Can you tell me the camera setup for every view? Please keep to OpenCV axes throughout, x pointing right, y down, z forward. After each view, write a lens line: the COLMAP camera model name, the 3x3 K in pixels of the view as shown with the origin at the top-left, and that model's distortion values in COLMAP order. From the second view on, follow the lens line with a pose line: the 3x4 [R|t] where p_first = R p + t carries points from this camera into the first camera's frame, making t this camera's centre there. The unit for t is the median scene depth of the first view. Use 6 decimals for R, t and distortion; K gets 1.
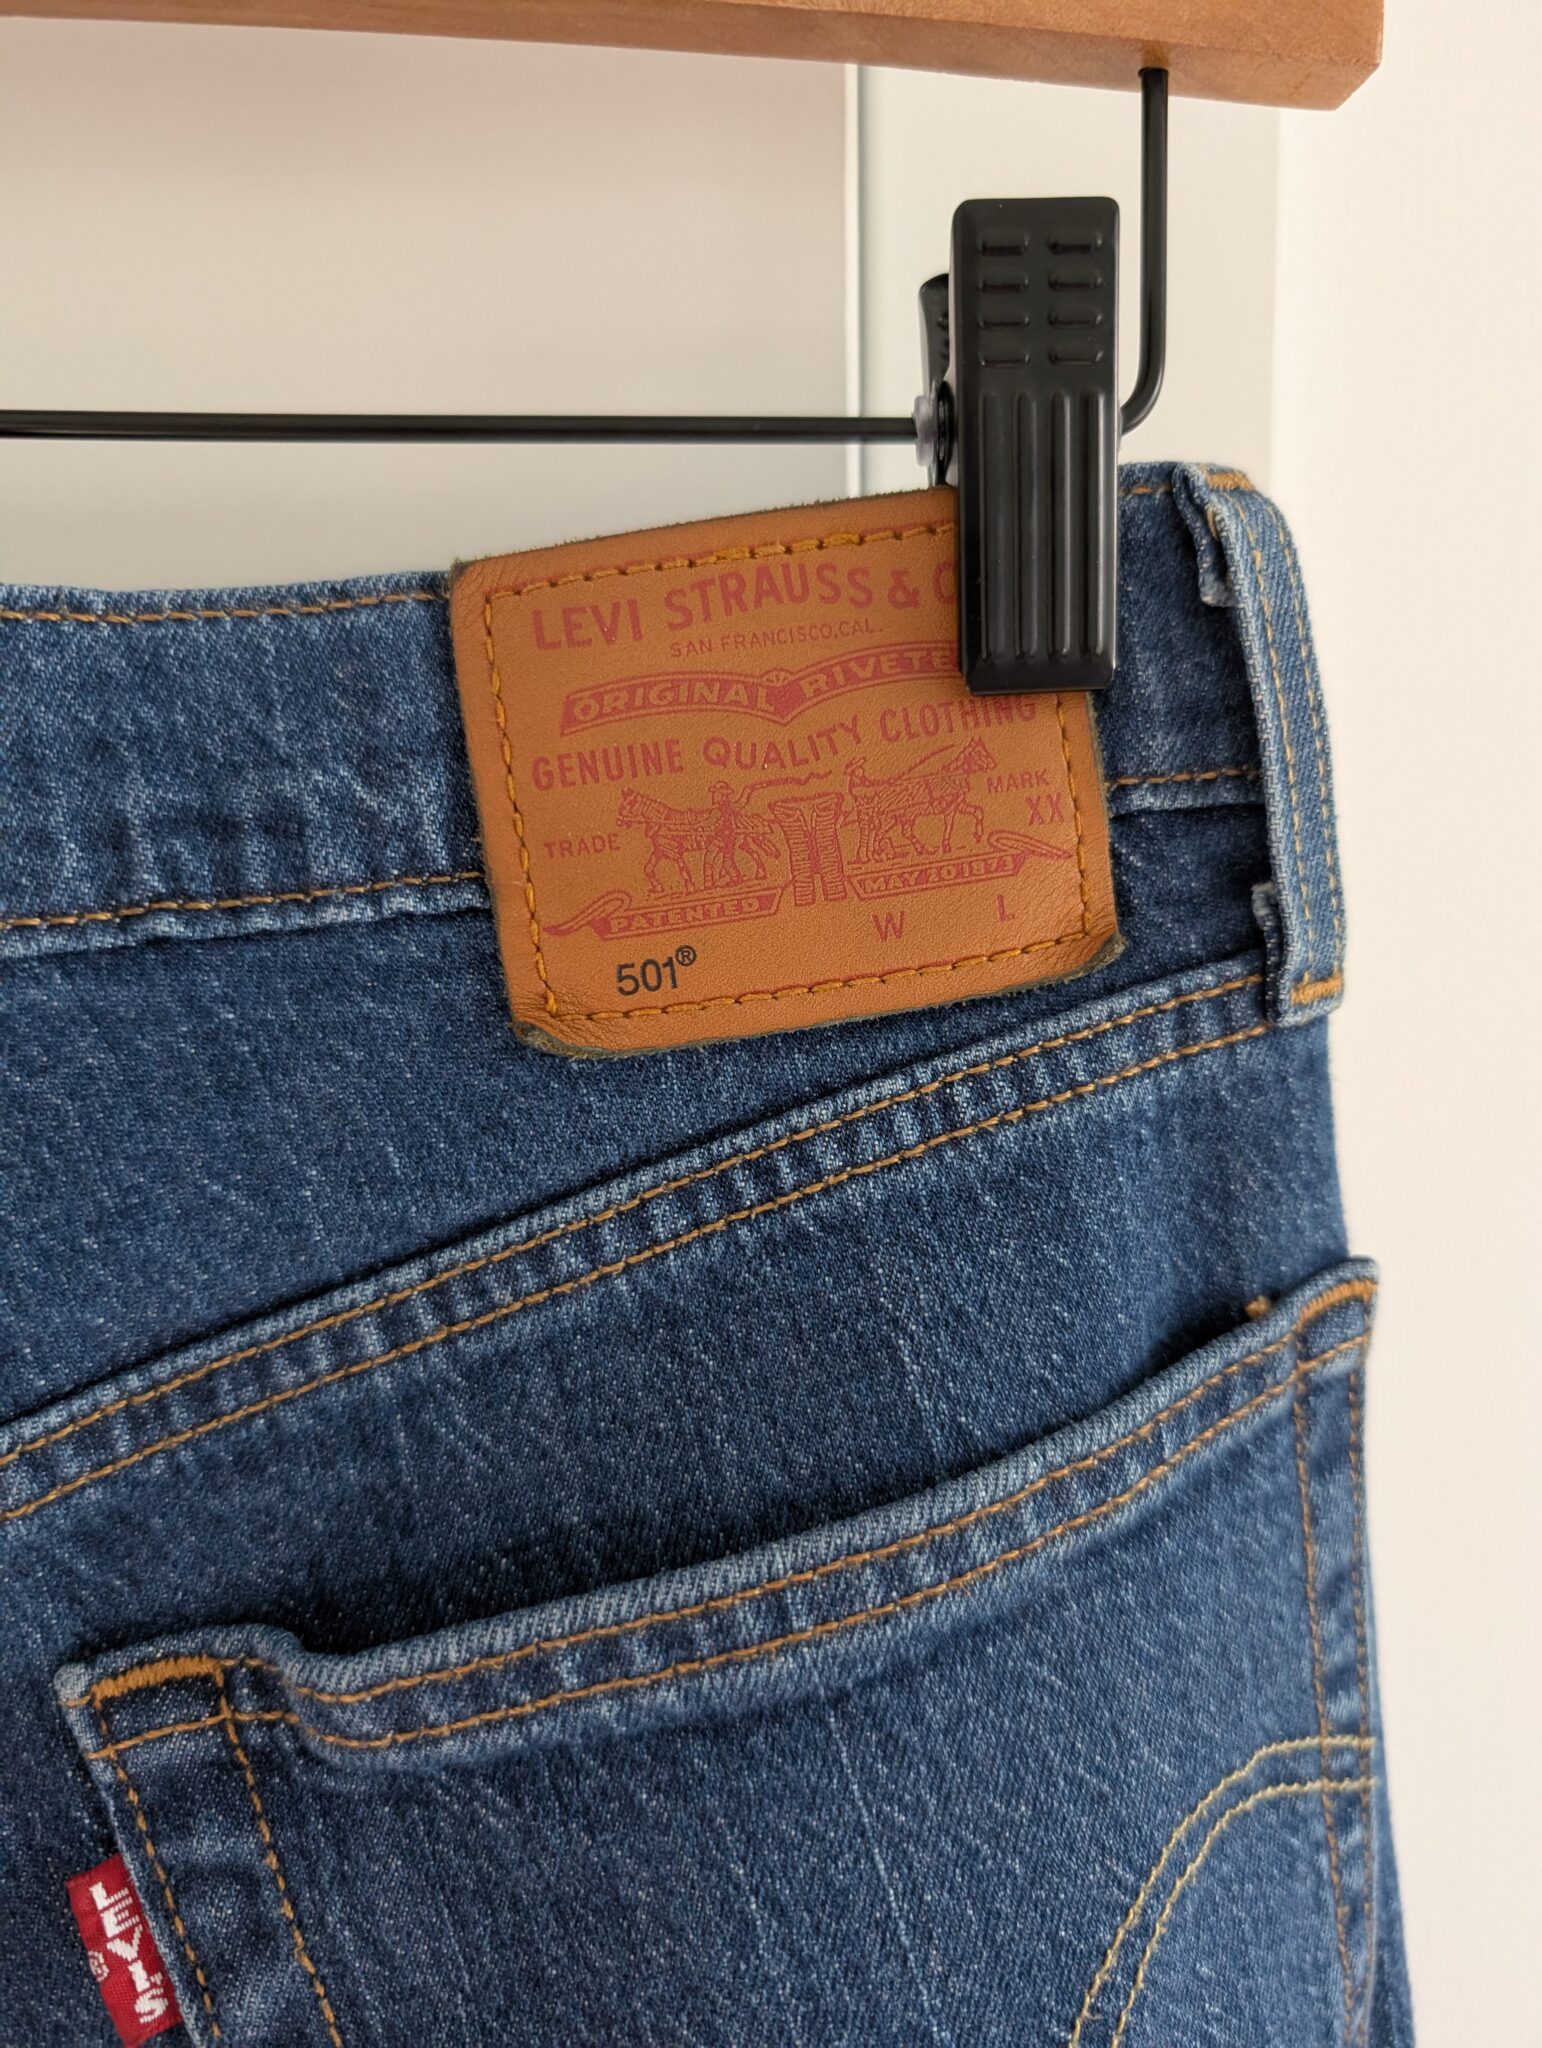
lens RADIAL K [[1432.4, 0, 710.8], [0, 1432.4, 1016.2], [0, 0, 1]] dist [-0.016028, 0.023301]
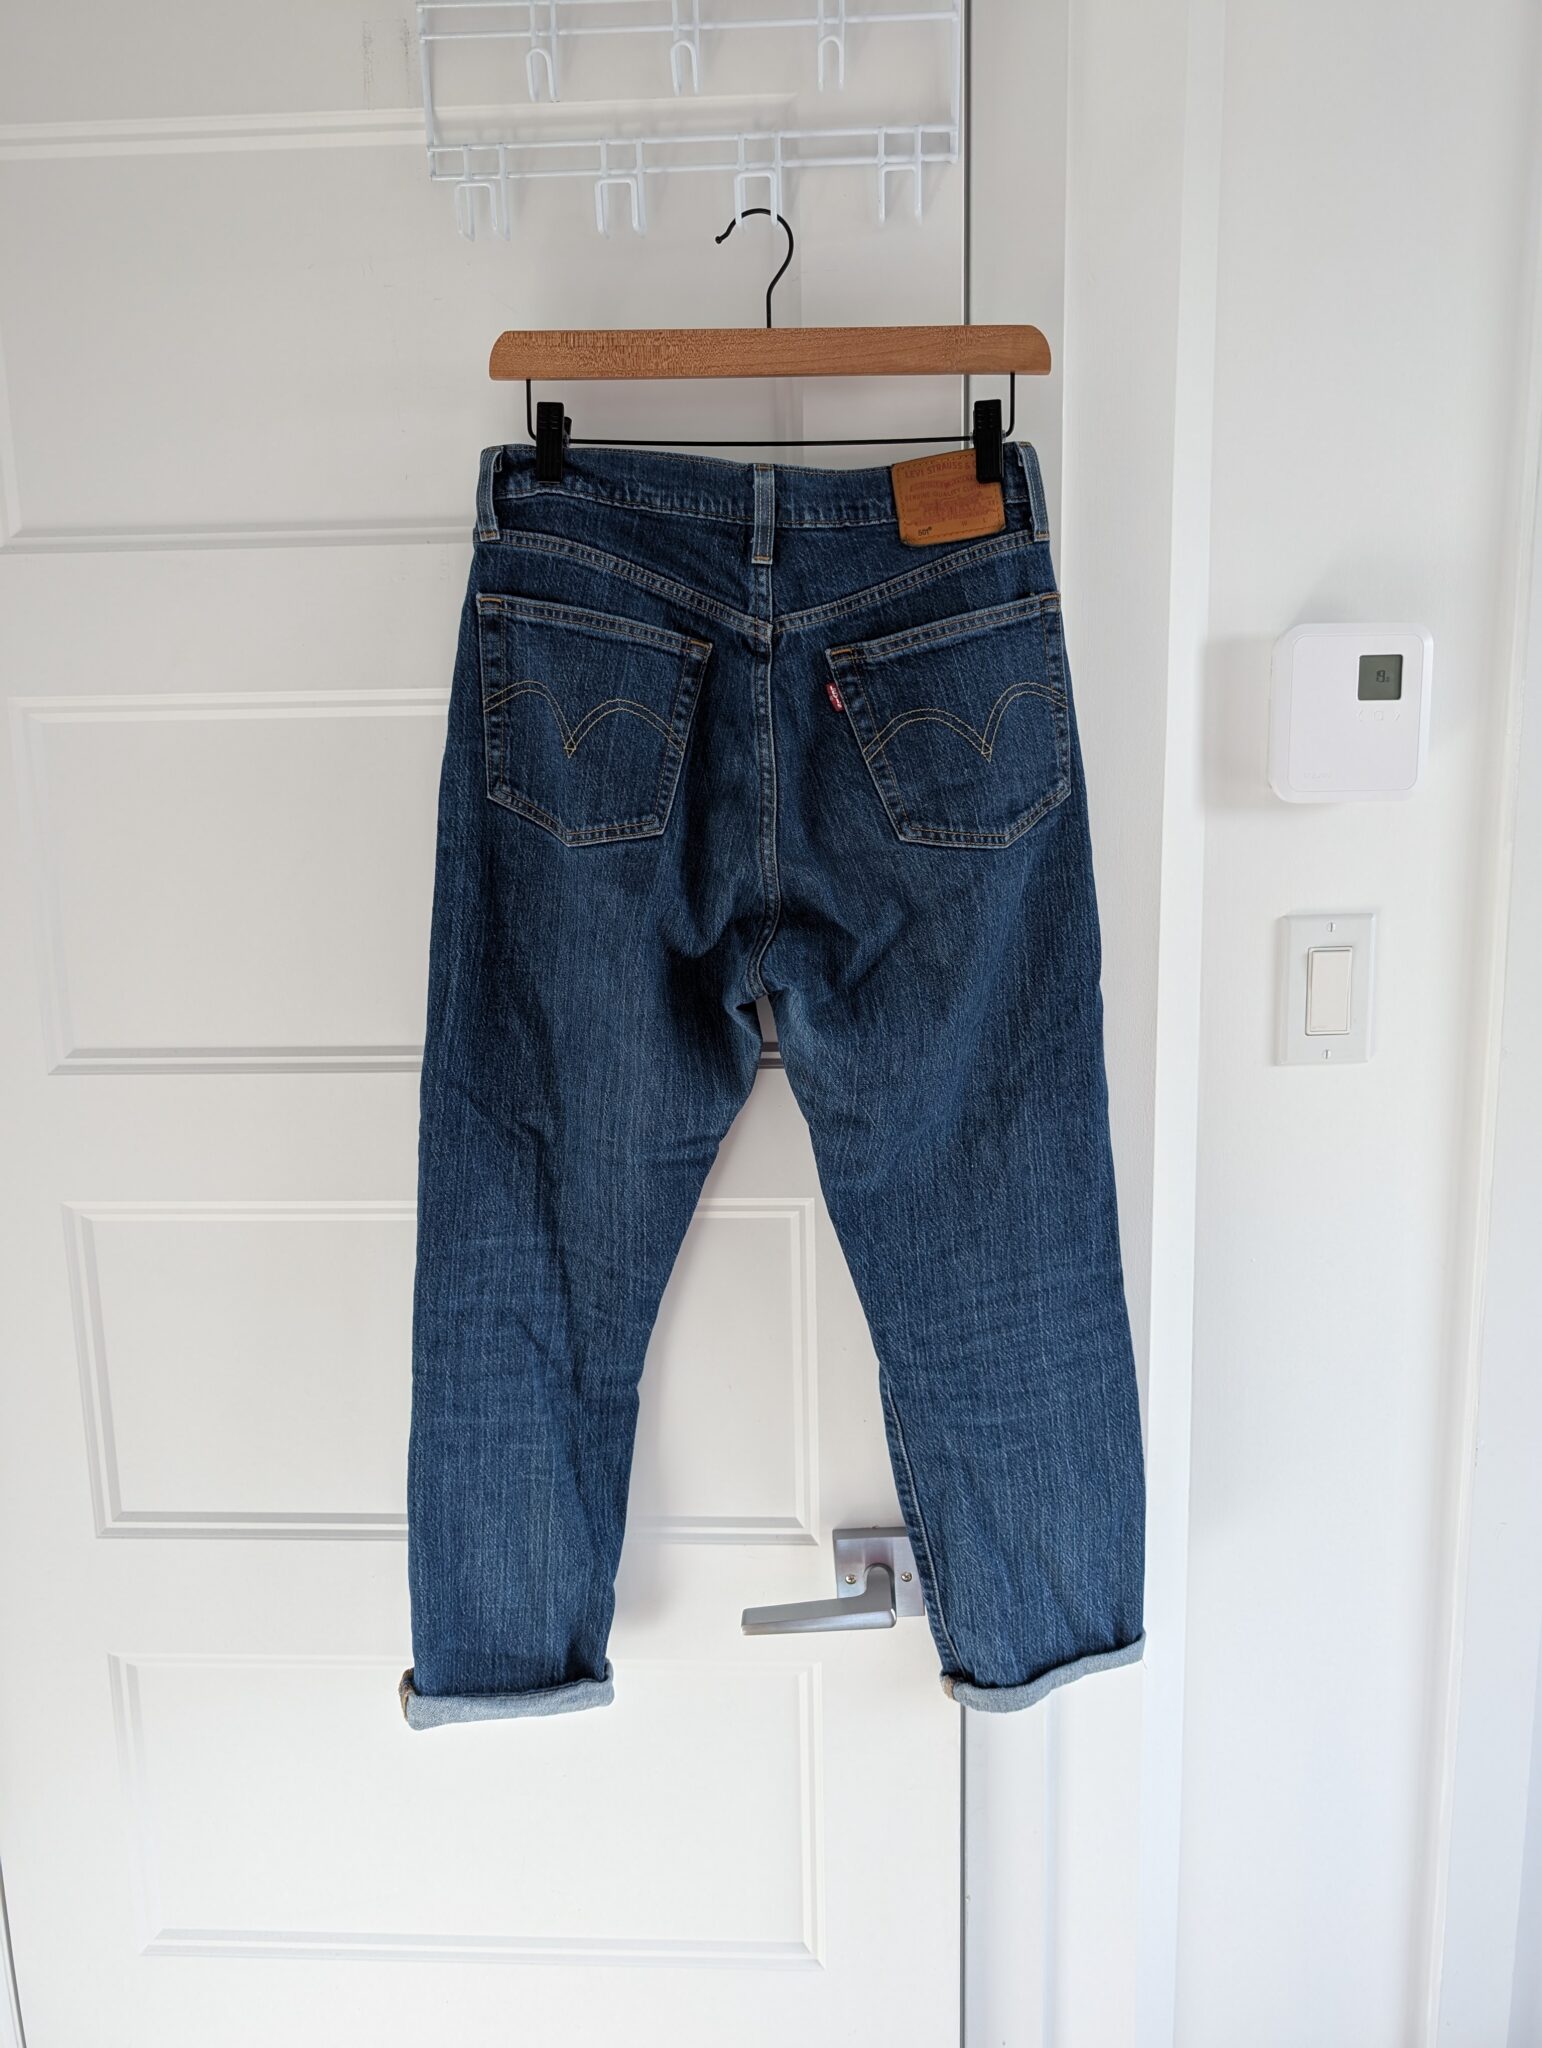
lens RADIAL K [[1432.4, 0, 764.3], [0, 1432.4, 1024.5], [0, 0, 1]] dist [-0.016028, 0.023301]
pose [[0.991031, 0.014638, -0.132826, 0.121244], [-0.007563, 0.998533, 0.053618, 1.726927], [0.133416, -0.052133, 0.989688, -5.169761]]
